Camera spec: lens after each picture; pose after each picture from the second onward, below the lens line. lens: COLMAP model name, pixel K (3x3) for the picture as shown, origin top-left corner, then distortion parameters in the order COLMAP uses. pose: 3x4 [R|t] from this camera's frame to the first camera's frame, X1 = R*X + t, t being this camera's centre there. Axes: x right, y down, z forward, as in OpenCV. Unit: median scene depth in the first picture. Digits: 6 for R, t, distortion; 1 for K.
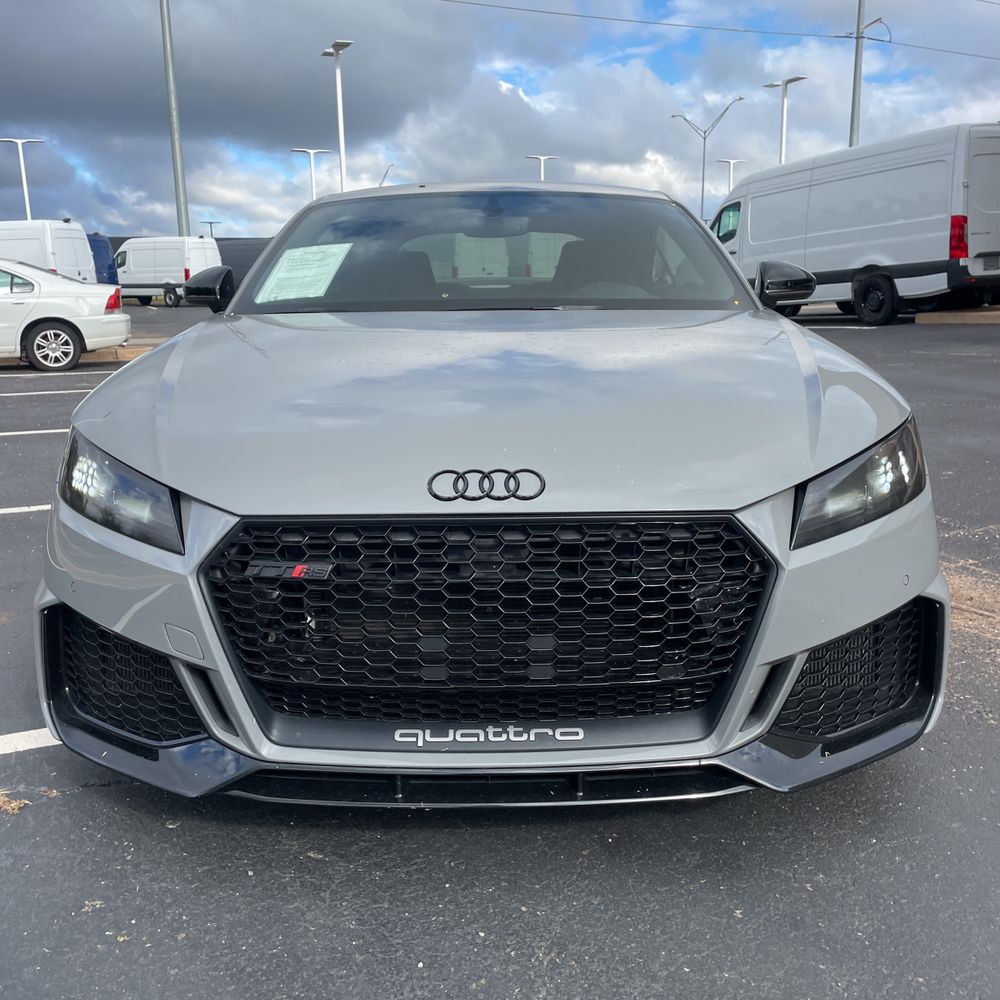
lens RADIAL K [[1020.8, 0, 494.6], [0, 1020.8, 501.9], [0, 0, 1]] dist [0.033963, 0.000000]
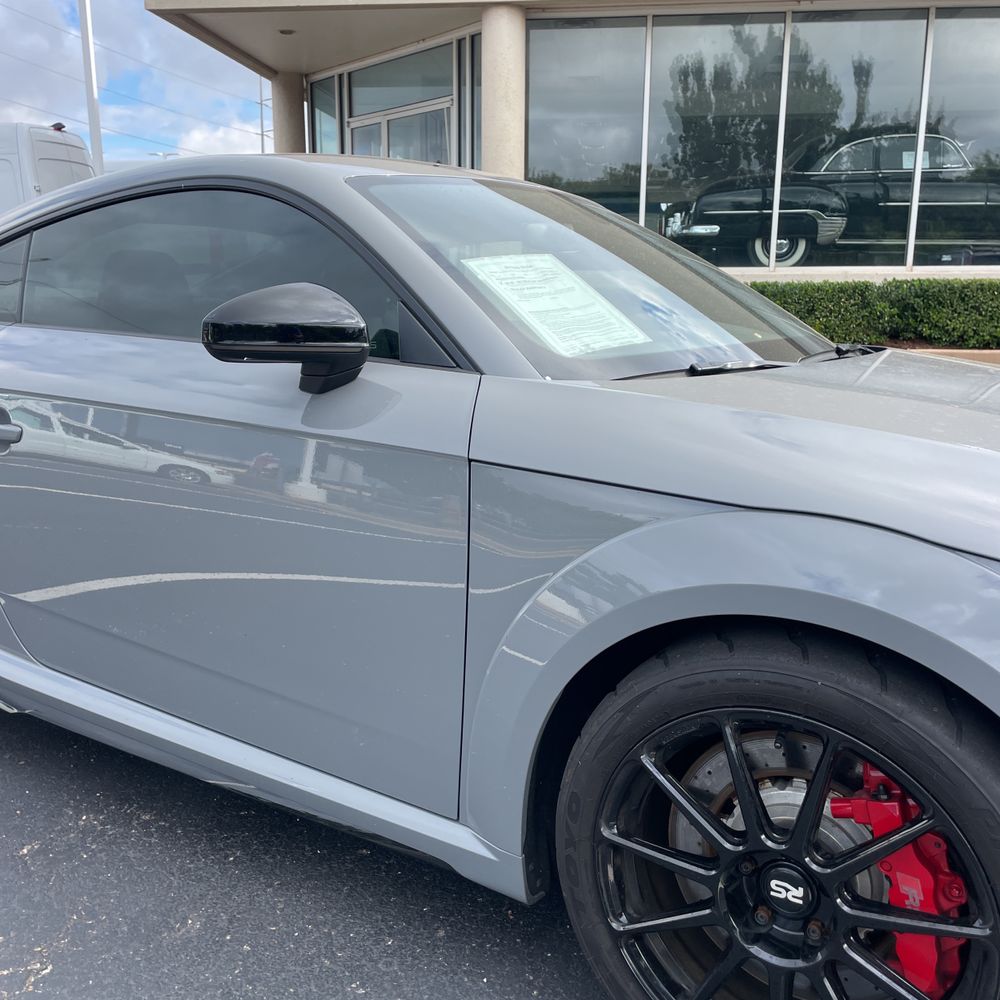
lens RADIAL K [[1020.8, 0, 498.4], [0, 1020.8, 500.9], [0, 0, 1]] dist [0.033963, 0.000000]
pose [[0.527299, -0.154826, 0.835455, -0.164130], [0.157076, 0.984073, 0.083229, -0.034874], [-0.835035, 0.087343, 0.543220, 0.147641]]
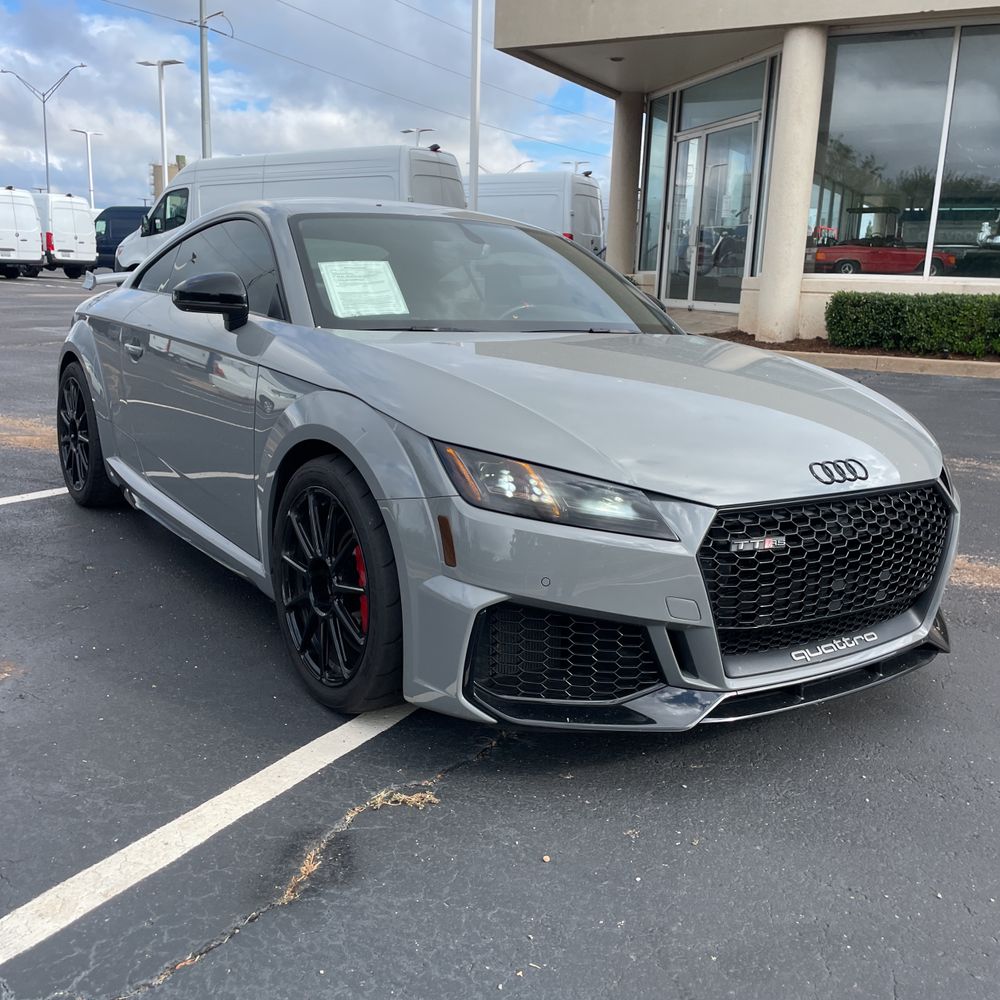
lens RADIAL K [[1020.8, 0, 496.7], [0, 1020.8, 501.1], [0, 0, 1]] dist [0.033963, 0.000000]
pose [[0.809155, -0.077416, 0.582473, -0.160647], [0.068172, 0.996957, 0.037801, -0.008094], [-0.583627, 0.009121, 0.811970, 0.014285]]
